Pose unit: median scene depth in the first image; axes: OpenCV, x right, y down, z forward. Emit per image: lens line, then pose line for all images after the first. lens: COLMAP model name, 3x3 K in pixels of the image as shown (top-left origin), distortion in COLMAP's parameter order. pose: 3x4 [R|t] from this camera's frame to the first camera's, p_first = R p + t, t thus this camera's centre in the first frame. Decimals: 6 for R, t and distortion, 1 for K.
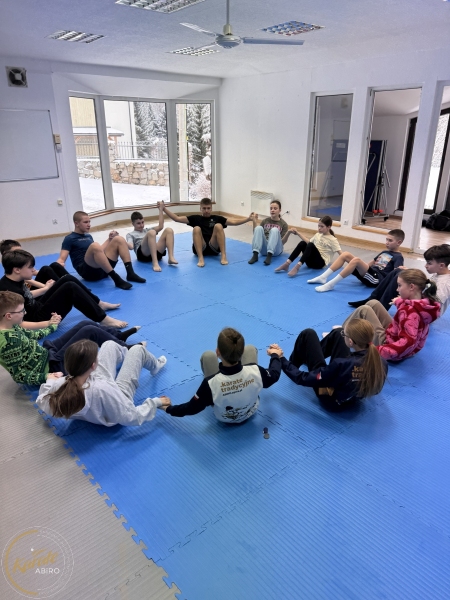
lens RADIAL K [[434.6, 0, 230.8], [0, 434.6, 298.8], [0, 0, 1]] dist [0.052191, -0.048701]
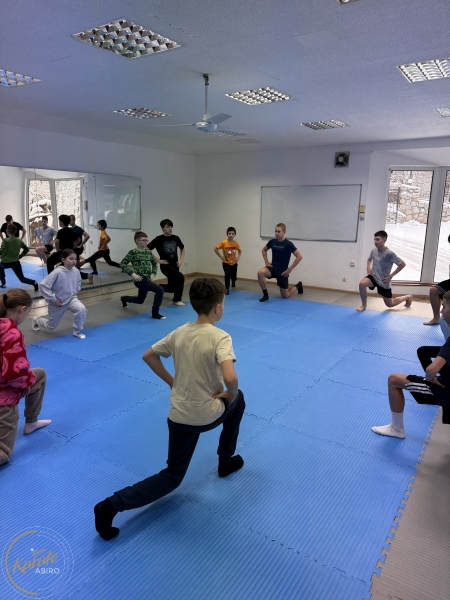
lens RADIAL K [[431.4, 0, 225.0], [0, 431.4, 300.0], [0, 0, 1]] dist [0.046542, -0.042345]
pose [[0.269238, 0.217422, -0.938210, 0.519616], [-0.356535, 0.927470, 0.112618, -0.133392], [0.894647, 0.304184, 0.327229, 0.355718]]
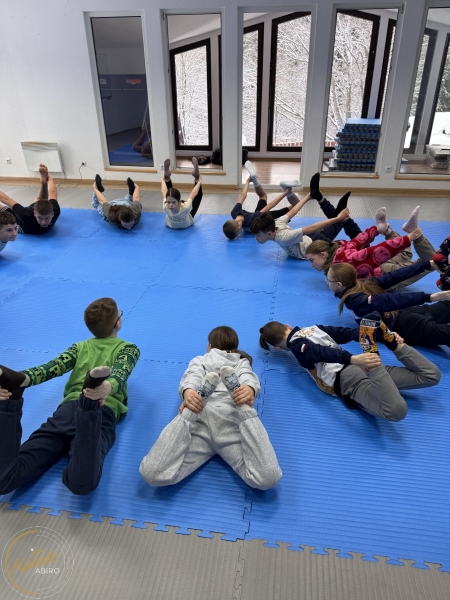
lens RADIAL K [[431.4, 0, 225.0], [0, 431.4, 300.0], [0, 0, 1]] dist [0.046542, -0.042345]
pose [[0.773721, -0.300422, 0.557765, -0.209385], [0.231476, 0.953600, 0.192527, -0.048201], [-0.589724, -0.019853, 0.807361, 0.159179]]
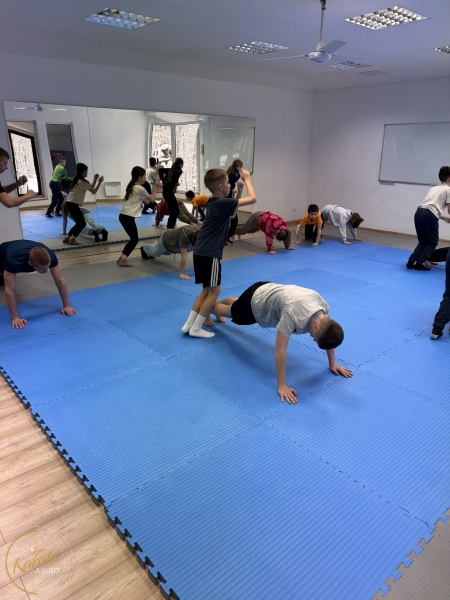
lens RADIAL K [[431.4, 0, 225.0], [0, 431.4, 300.0], [0, 0, 1]] dist [0.046542, -0.042345]
pose [[0.008860, 0.335963, -0.941833, 0.532966], [-0.361914, 0.879095, 0.310179, -0.133024], [0.932170, 0.338114, 0.129379, 0.372983]]
